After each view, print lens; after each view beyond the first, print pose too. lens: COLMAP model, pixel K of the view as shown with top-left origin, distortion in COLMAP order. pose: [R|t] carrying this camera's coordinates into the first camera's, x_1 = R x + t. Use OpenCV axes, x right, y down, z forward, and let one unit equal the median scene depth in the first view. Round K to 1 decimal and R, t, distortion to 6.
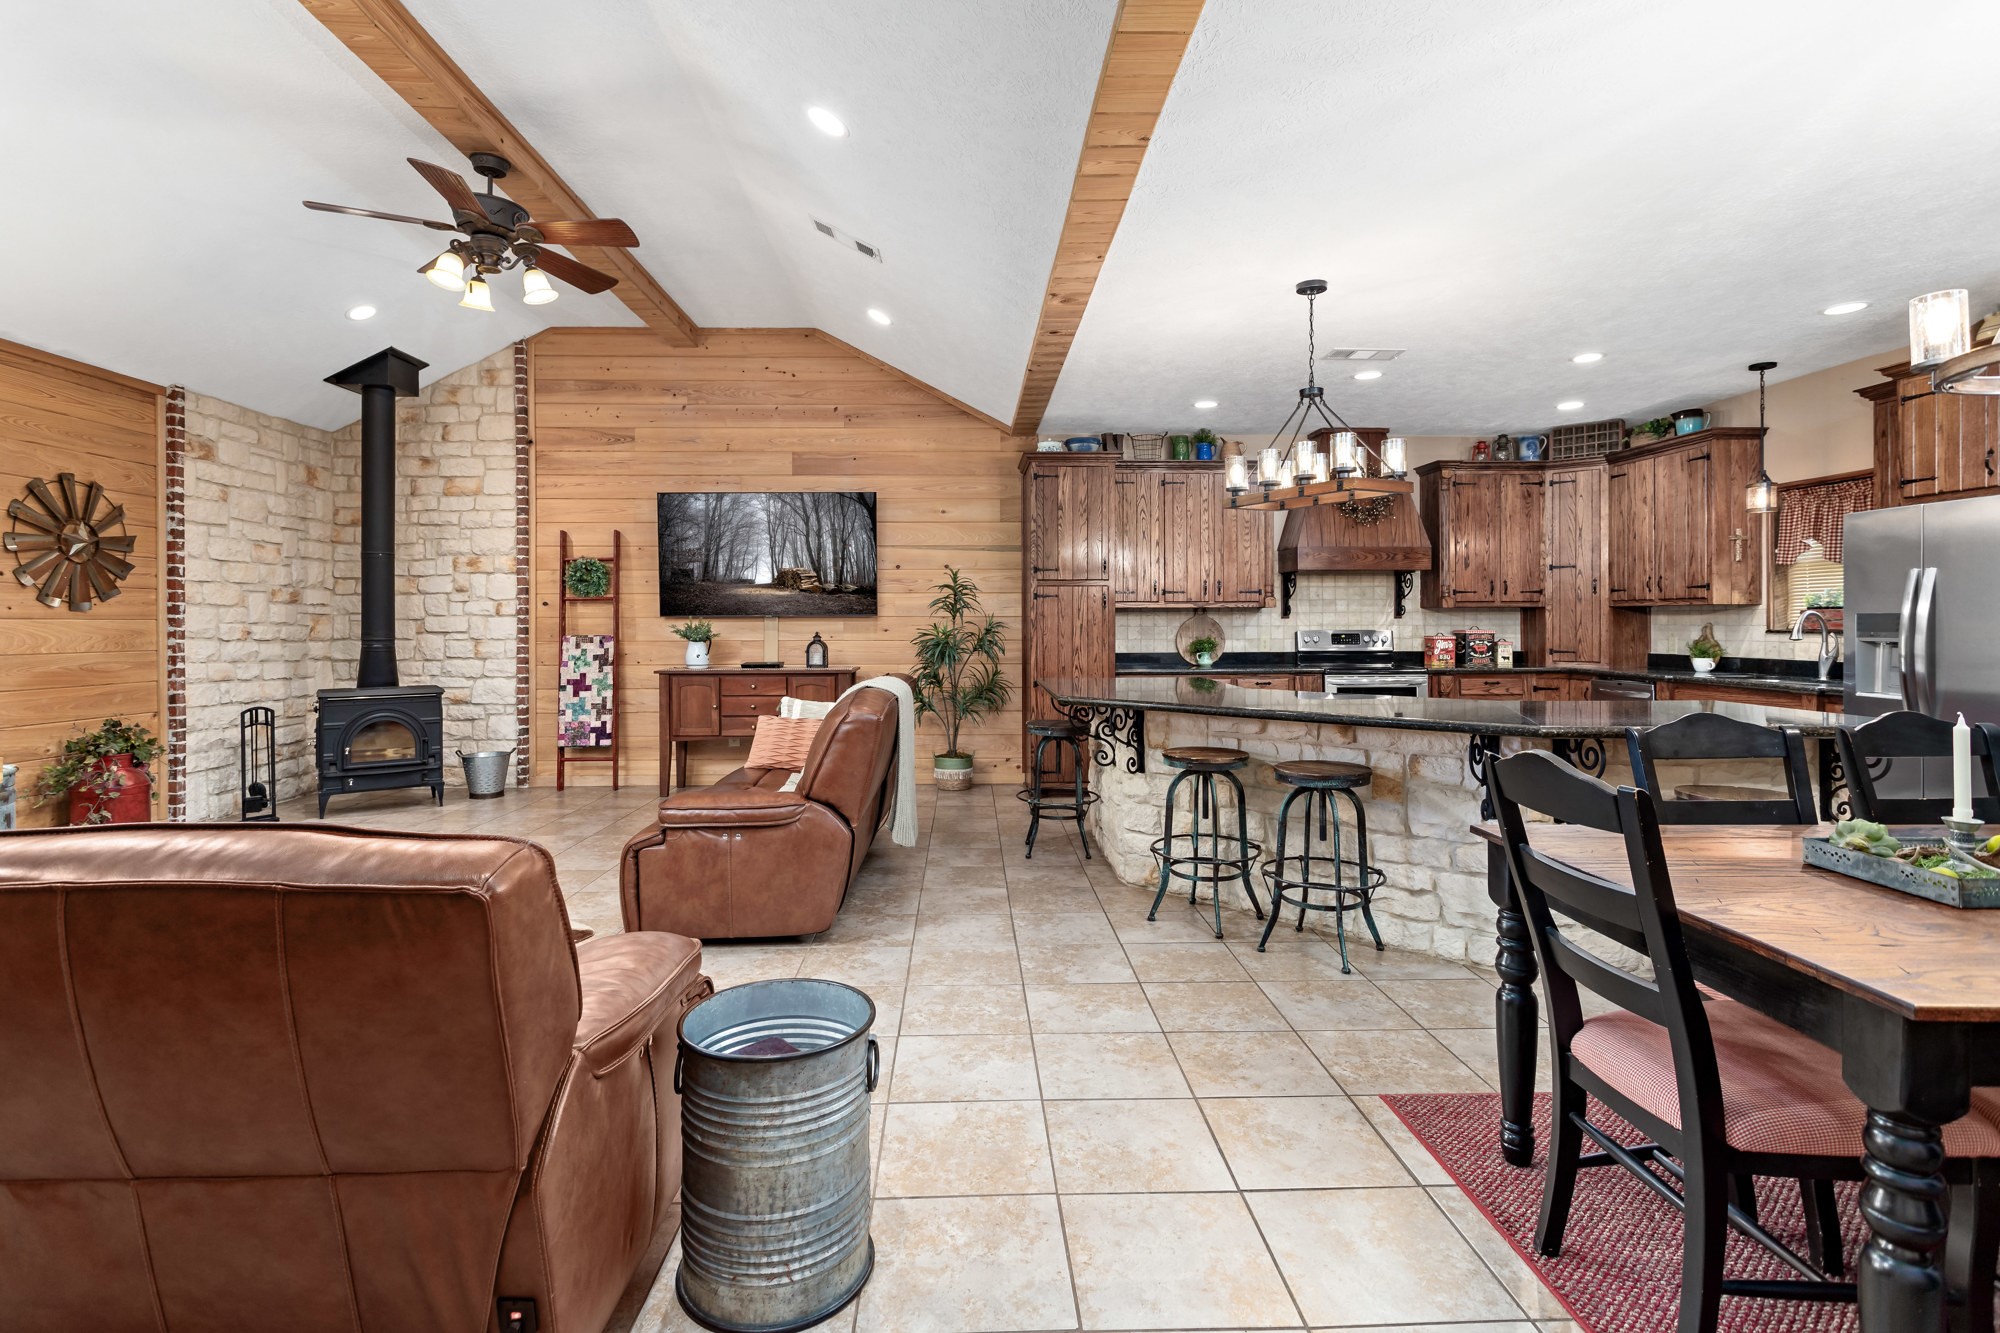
lens RADIAL K [[950.7, 0, 992.4], [0, 950.7, 619.9], [0, 0, 1]] dist [0.002371, 0.001165]
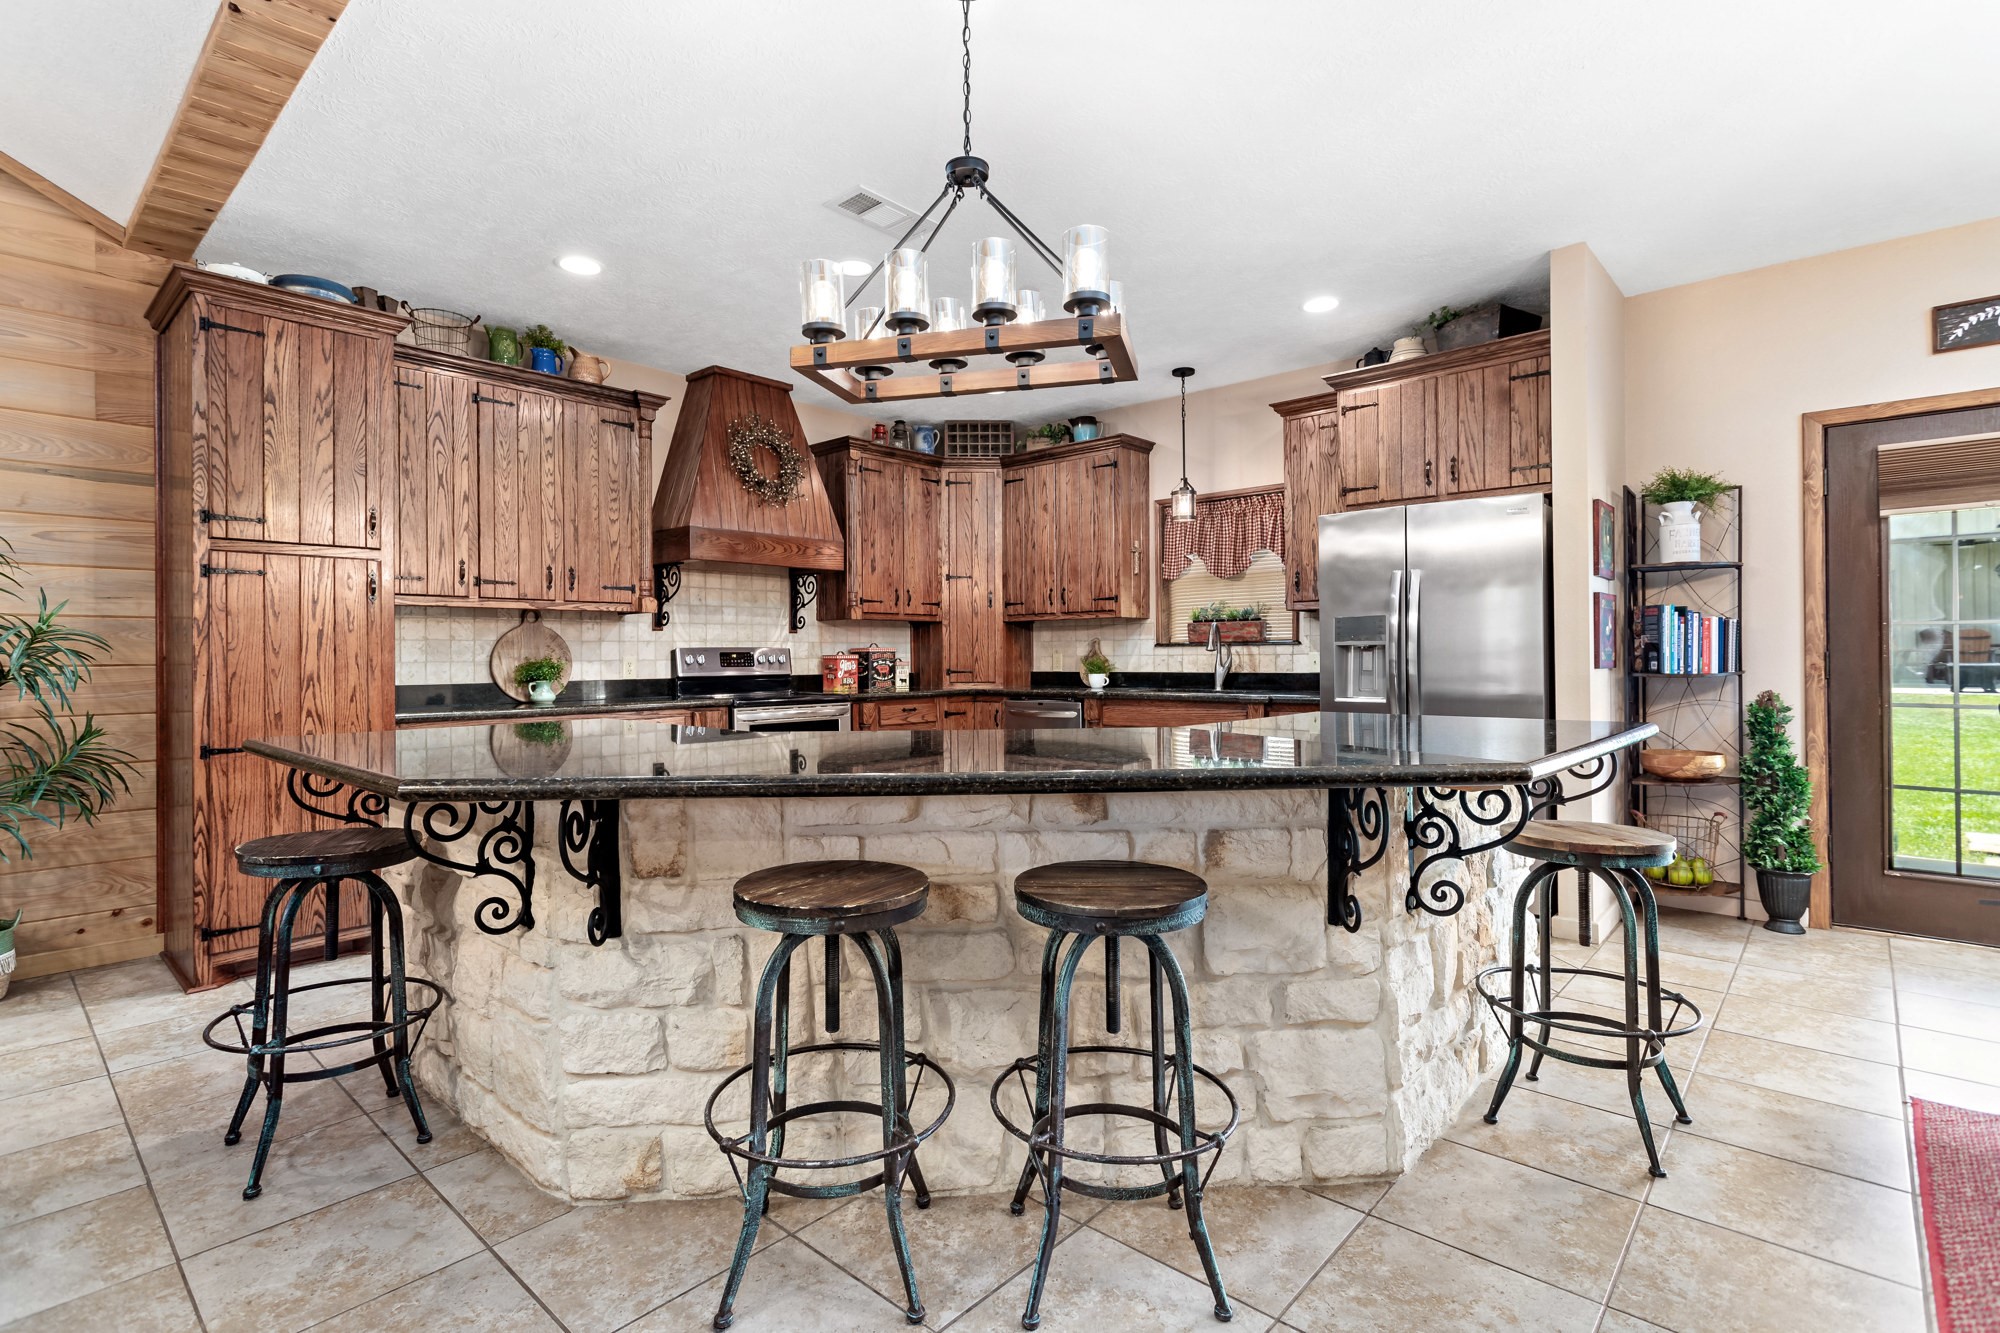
lens RADIAL K [[950.7, 0, 990.8], [0, 950.7, 650.3], [0, 0, 1]] dist [0.002371, 0.001165]
pose [[0.696593, 0.001971, 0.717464, -0.023572], [0.004824, 0.999961, -0.007431, 0.020507], [-0.717450, 0.008637, 0.696556, 0.361456]]
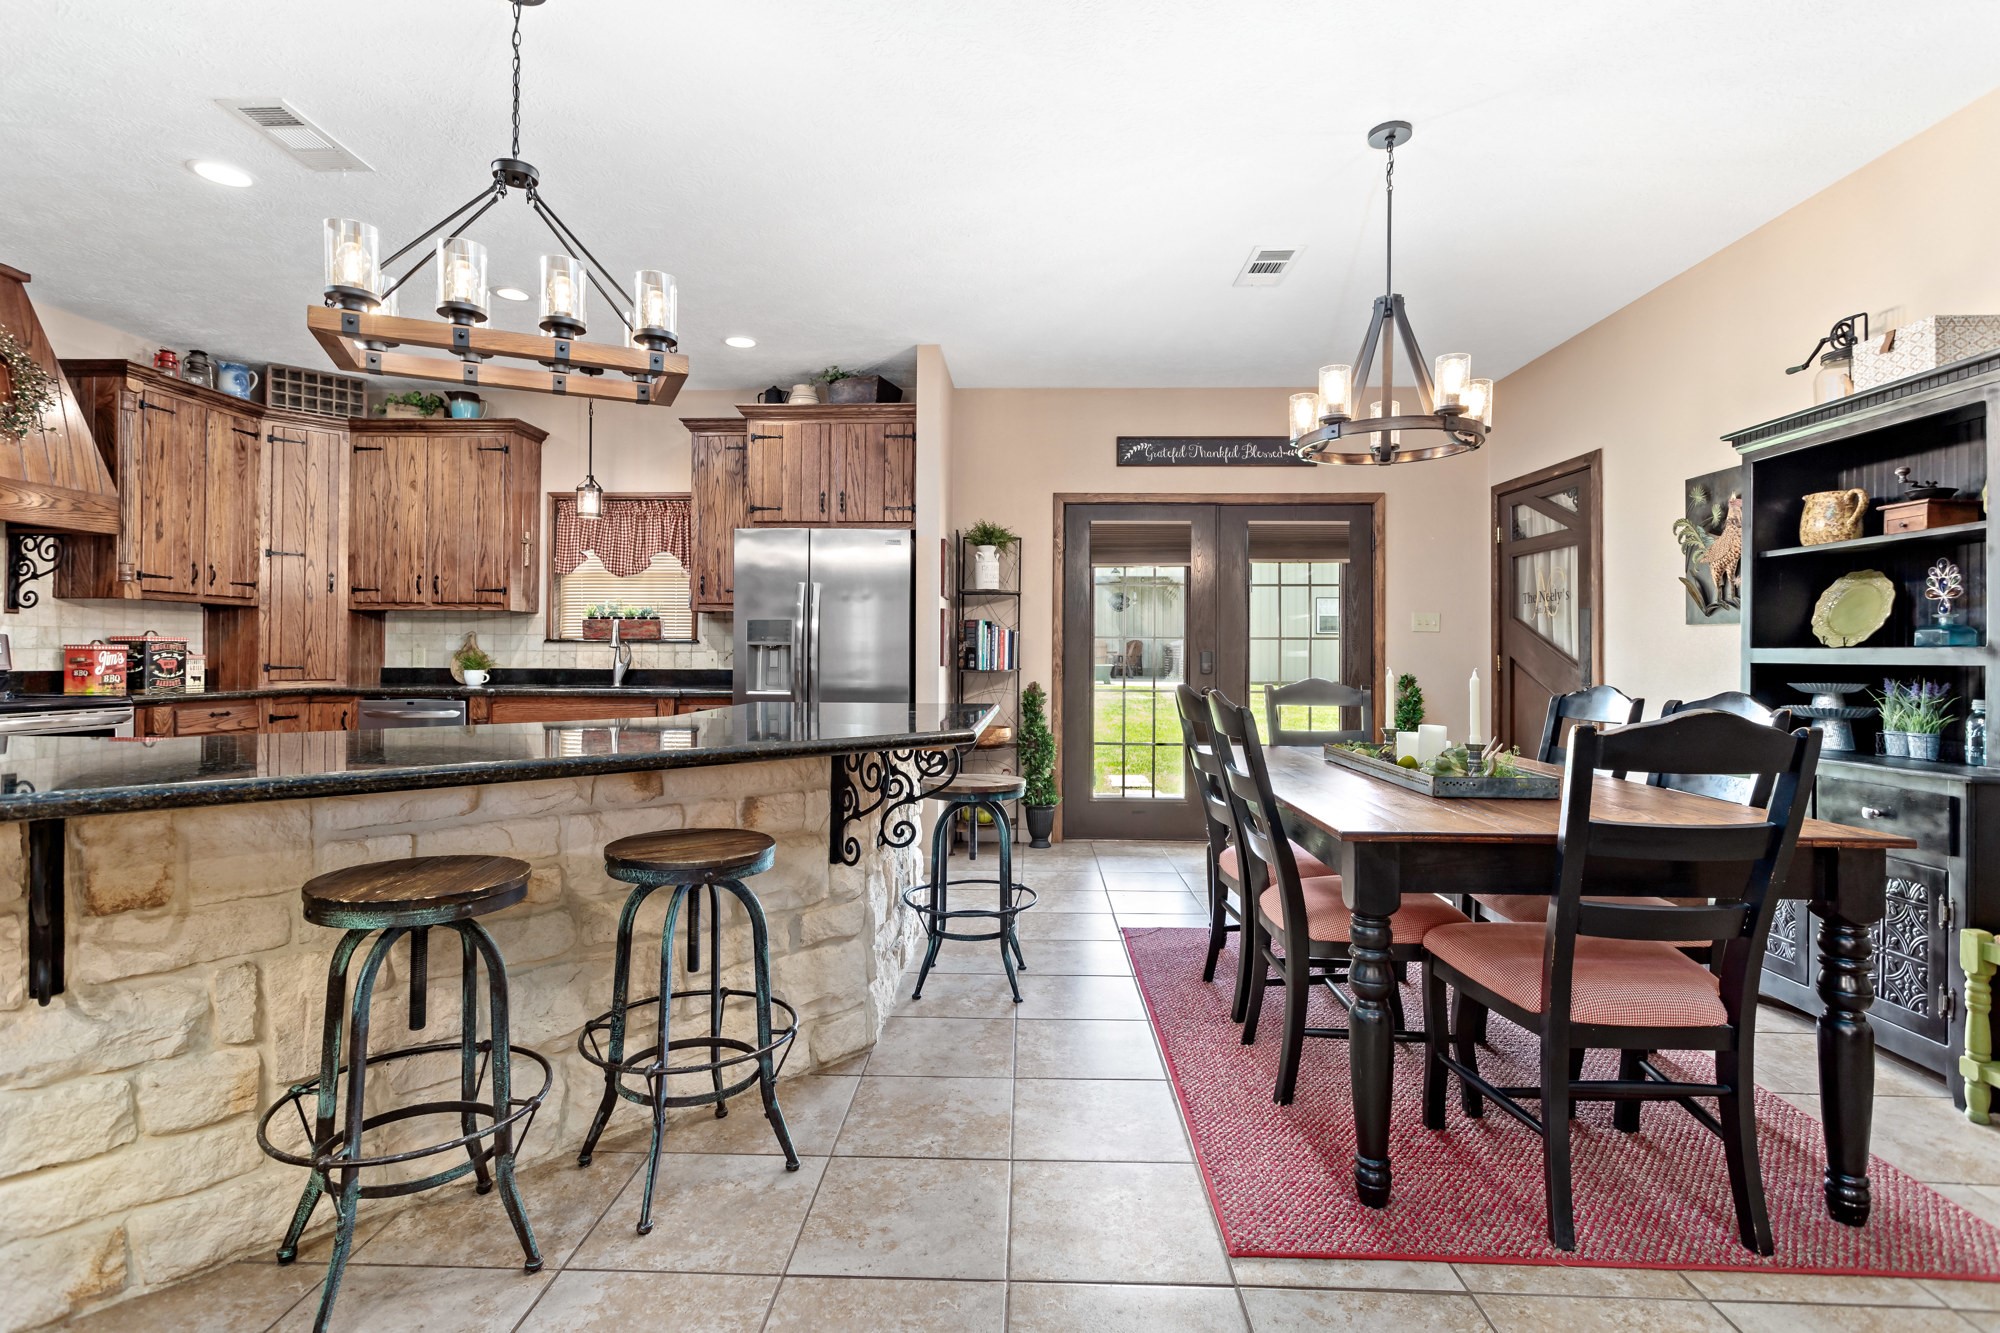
lens RADIAL K [[950.7, 0, 996.8], [0, 950.7, 645.7], [0, 0, 1]] dist [0.002371, 0.001165]
pose [[0.066672, 0.011881, 0.997704, -0.109839], [-0.007665, 0.999906, -0.011395, 0.021076], [-0.997745, -0.006888, 0.066757, 0.400906]]
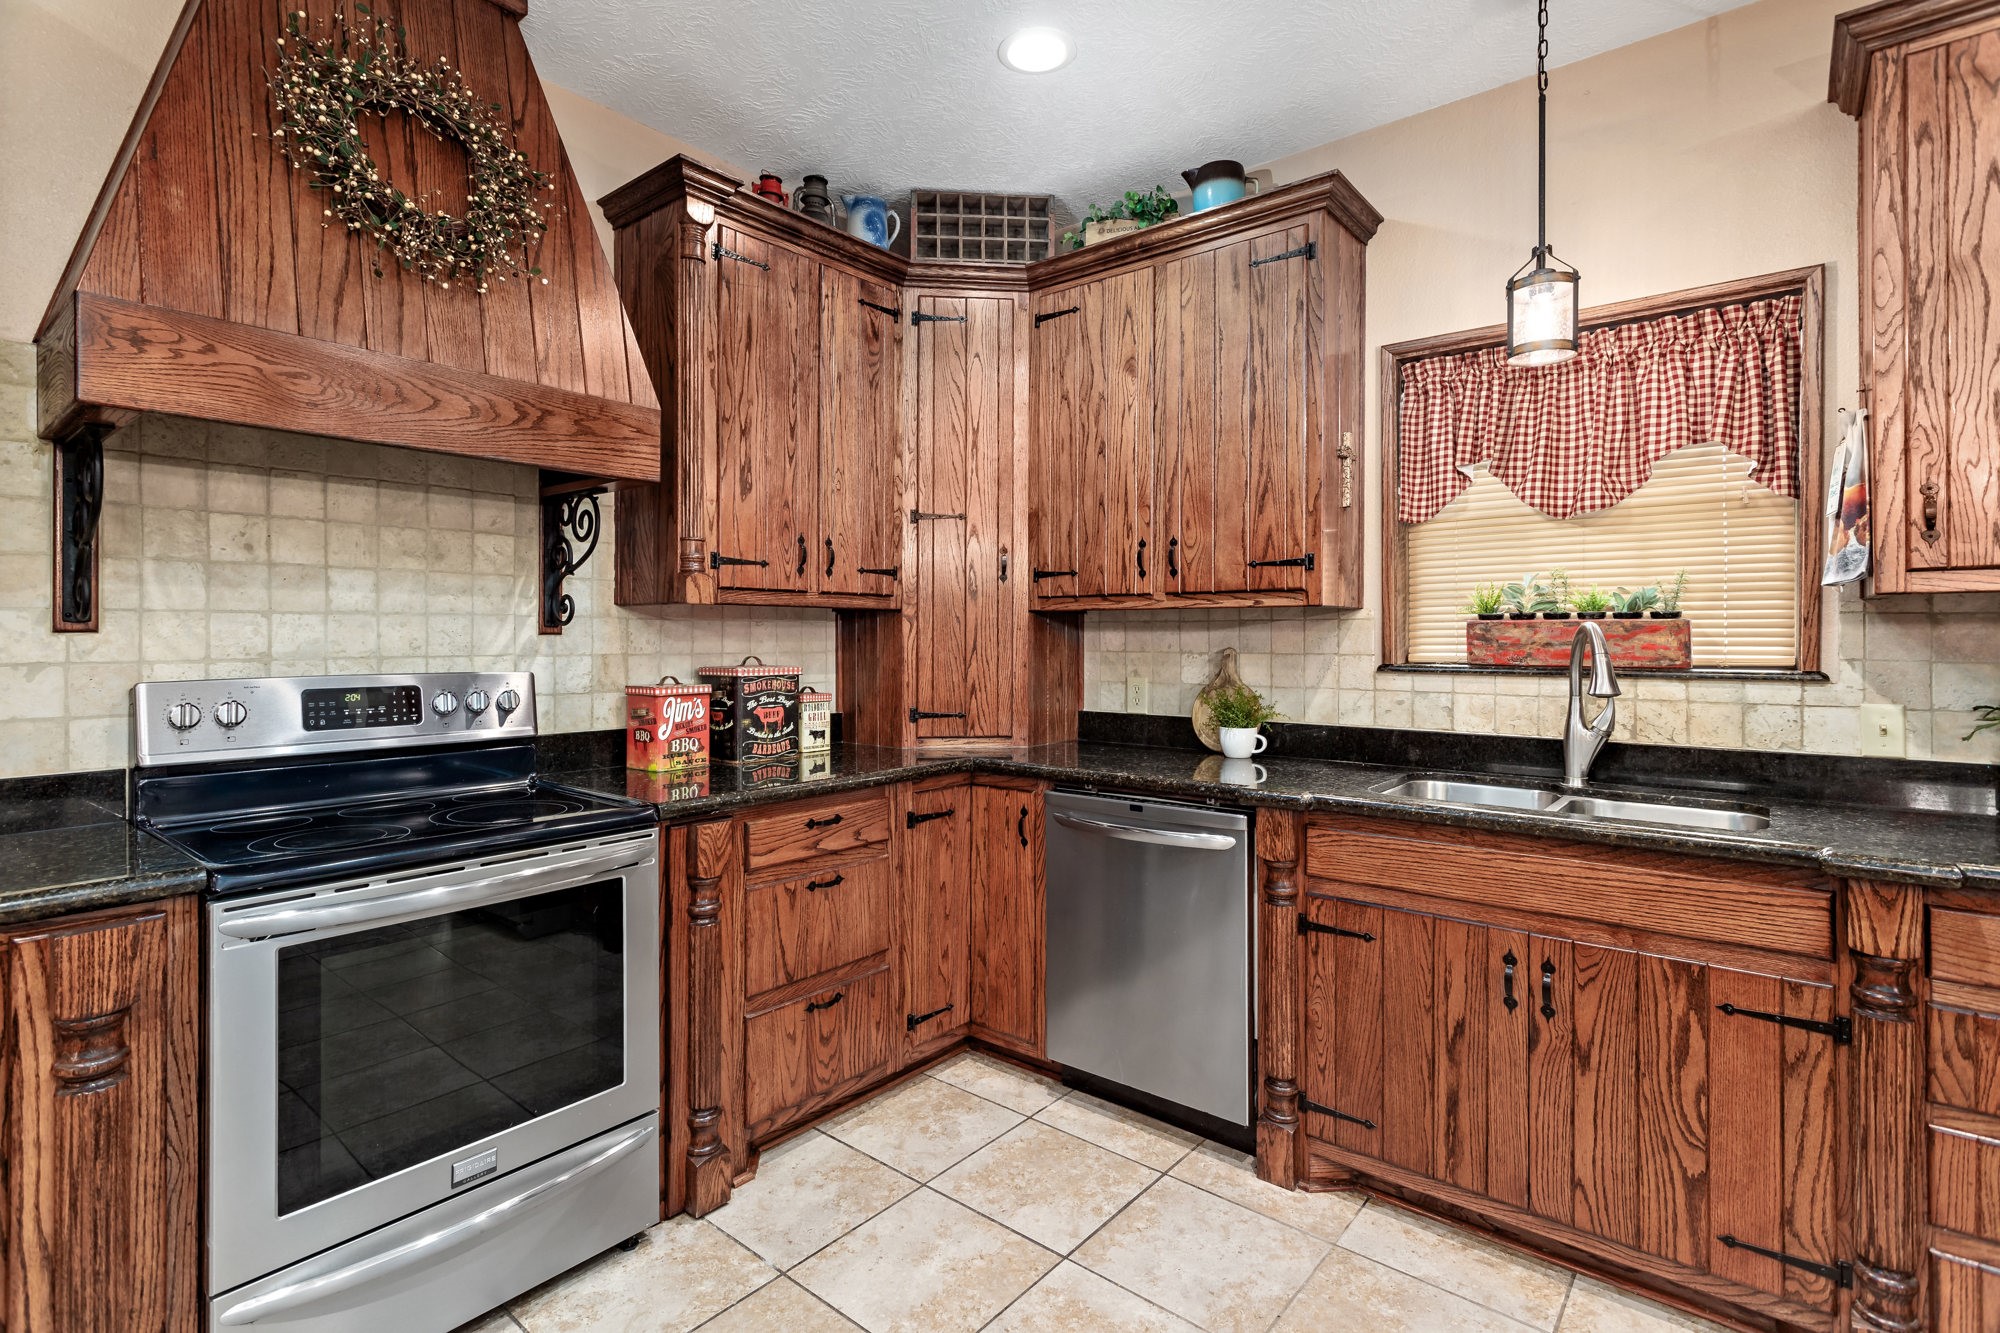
lens RADIAL K [[950.7, 0, 988.9], [0, 950.7, 635.7], [0, 0, 1]] dist [0.002371, 0.001165]
pose [[0.659095, 0.003807, 0.752050, 0.297794], [-0.004169, 0.999990, -0.001408, -0.001521], [-0.752048, -0.002207, 0.659104, 0.713933]]
